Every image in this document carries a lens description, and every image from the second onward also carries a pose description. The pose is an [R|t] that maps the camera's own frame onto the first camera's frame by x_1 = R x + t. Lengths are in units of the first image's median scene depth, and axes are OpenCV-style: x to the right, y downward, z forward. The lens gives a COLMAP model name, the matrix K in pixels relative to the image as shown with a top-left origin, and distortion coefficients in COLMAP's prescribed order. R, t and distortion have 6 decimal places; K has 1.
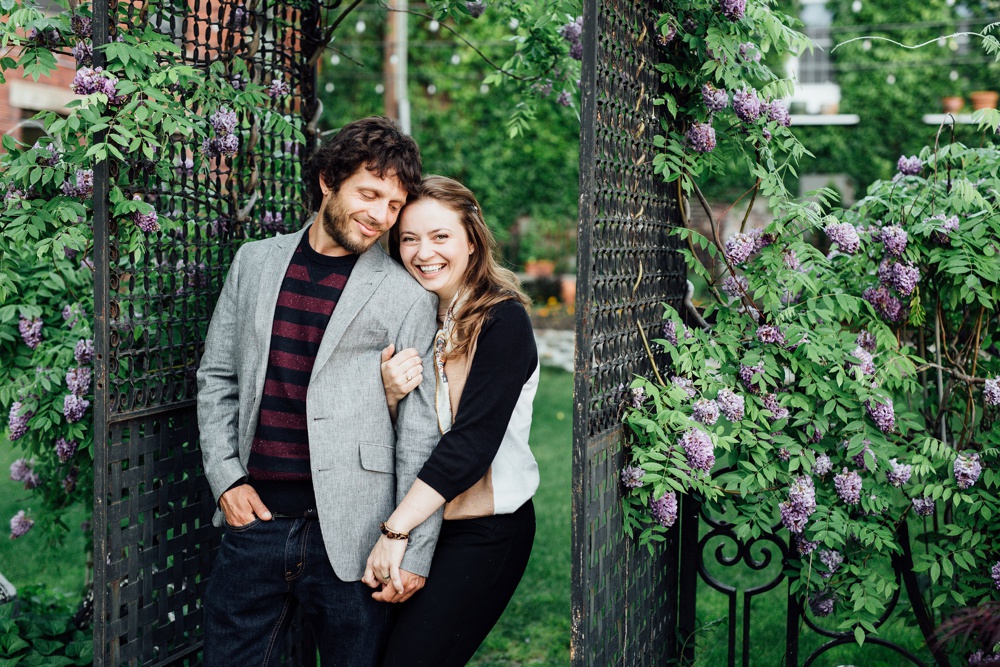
lens RADIAL K [[1505.6, 0, 501.3], [0, 1505.6, 333.7], [0, 0, 1]] dist [-0.008280, 0.019763]
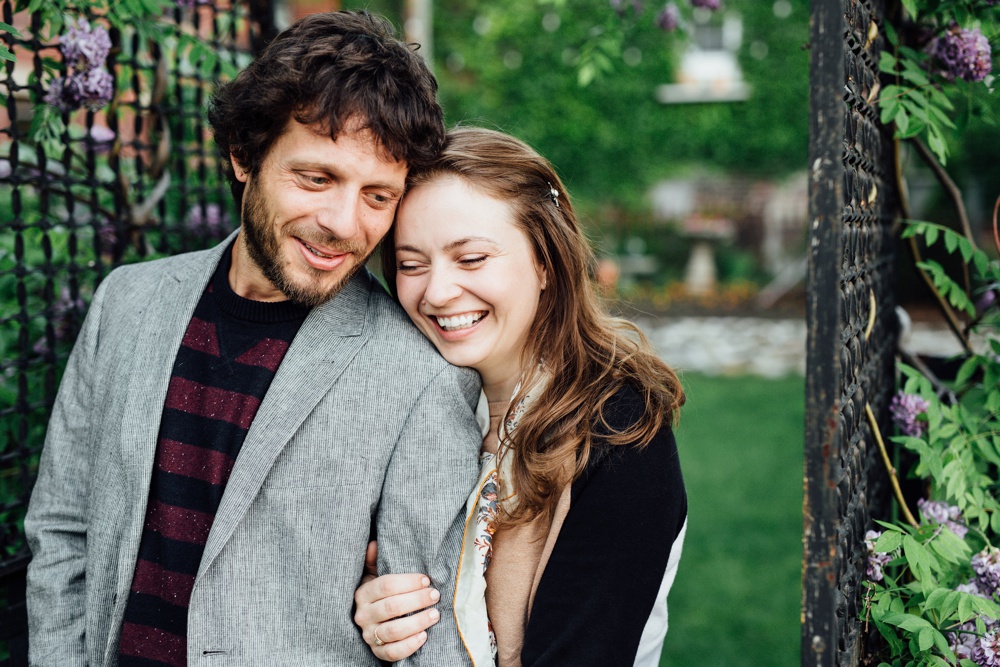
lens RADIAL K [[1505.6, 0, 501.3], [0, 1505.6, 333.7], [0, 0, 1]] dist [-0.008280, 0.019763]
pose [[0.999230, -0.019860, -0.033845, -0.015806], [0.020545, 0.999588, 0.020026, -0.047930], [0.033434, -0.020706, 0.999226, 0.485476]]
